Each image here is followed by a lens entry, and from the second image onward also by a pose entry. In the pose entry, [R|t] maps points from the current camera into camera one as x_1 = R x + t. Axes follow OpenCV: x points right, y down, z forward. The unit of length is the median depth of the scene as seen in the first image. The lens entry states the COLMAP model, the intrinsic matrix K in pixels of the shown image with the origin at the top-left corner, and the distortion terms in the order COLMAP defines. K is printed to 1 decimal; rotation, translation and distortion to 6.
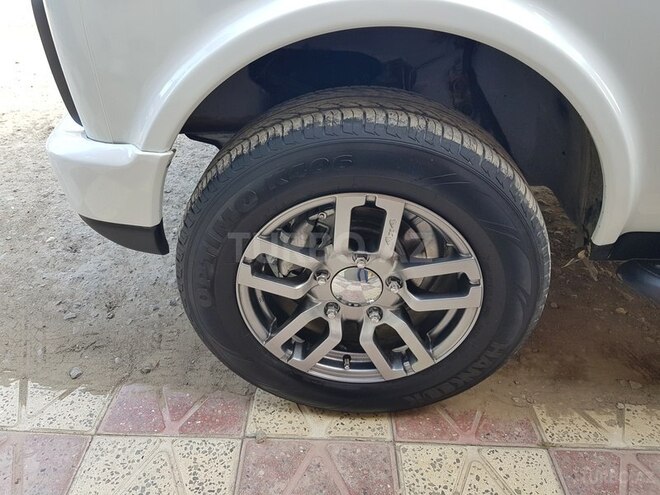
lens RADIAL K [[506.8, 0, 330.0], [0, 506.8, 247.5], [0, 0, 1]] dist [0.082124, -0.116228]
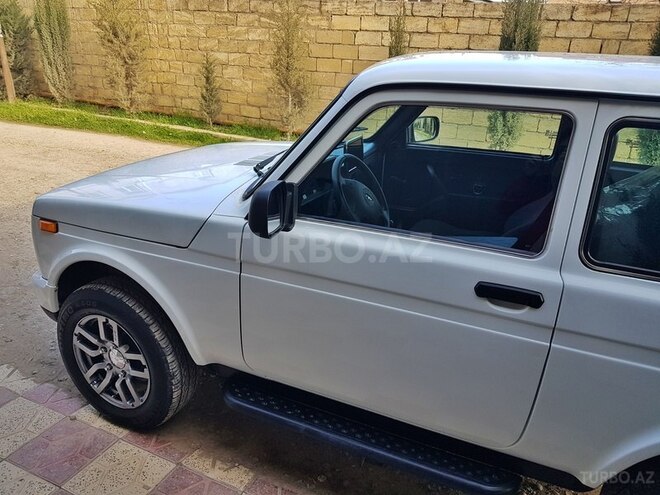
lens RADIAL K [[522.2, 0, 330.0], [0, 522.2, 247.5], [0, 0, 1]] dist [0.001233, -0.000350]
pose [[0.920379, 0.181586, -0.346308, 1.624786], [-0.258363, 0.947180, -0.189998, -0.191474], [0.293515, 0.264343, 0.918679, -0.986799]]
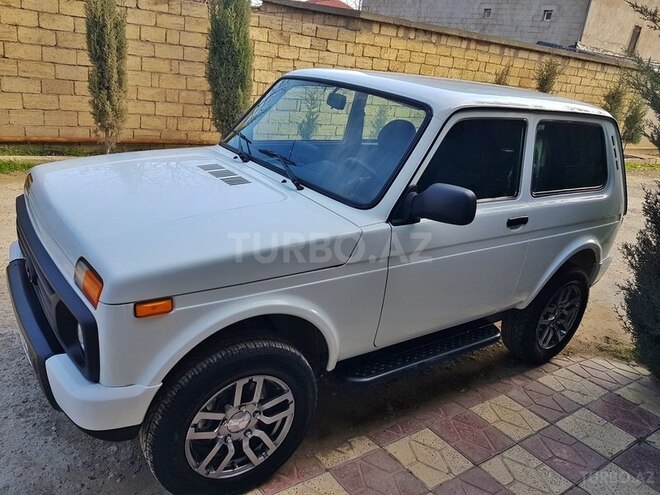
lens RADIAL K [[506.8, 0, 330.0], [0, 506.8, 247.5], [0, 0, 1]] dist [0.082124, -0.116228]
pose [[0.793844, -0.114931, 0.597162, -0.781078], [0.242183, 0.960497, -0.137090, -0.217512], [-0.557816, 0.253450, 0.790319, -0.970603]]
